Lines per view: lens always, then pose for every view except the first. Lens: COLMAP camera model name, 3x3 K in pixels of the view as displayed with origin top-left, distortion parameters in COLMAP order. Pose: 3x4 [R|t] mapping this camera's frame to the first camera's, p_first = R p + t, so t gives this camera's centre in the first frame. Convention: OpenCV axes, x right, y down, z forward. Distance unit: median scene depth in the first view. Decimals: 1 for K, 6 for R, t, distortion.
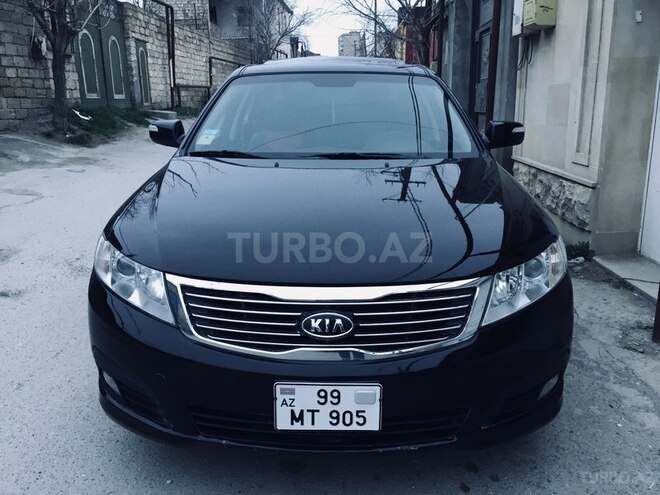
lens RADIAL K [[563.8, 0, 329.7], [0, 563.8, 242.2], [0, 0, 1]] dist [0.066116, -0.075994]
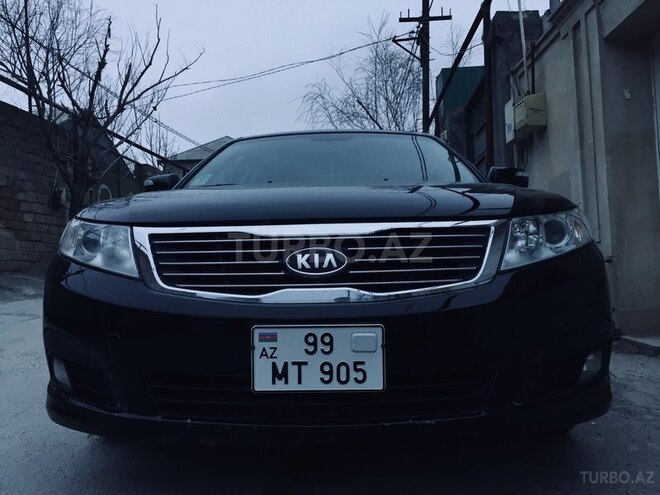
lens RADIAL K [[563.8, 0, 327.6], [0, 563.8, 243.0], [0, 0, 1]] dist [0.066116, -0.075994]
pose [[0.999632, -0.021610, -0.016422, 0.025721], [0.016055, 0.958632, -0.284194, 0.345027], [0.021884, 0.283825, 0.958626, 0.176824]]
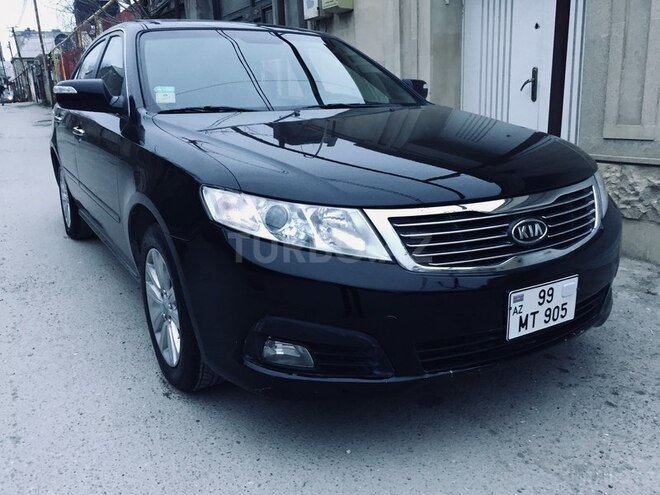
lens RADIAL K [[563.8, 0, 332.1], [0, 563.8, 242.7], [0, 0, 1]] dist [0.066116, -0.075994]
pose [[0.848064, -0.152508, 0.507474, -0.818508], [0.155526, 0.987148, 0.036753, 0.069236], [-0.506557, 0.047757, 0.860883, 0.266436]]
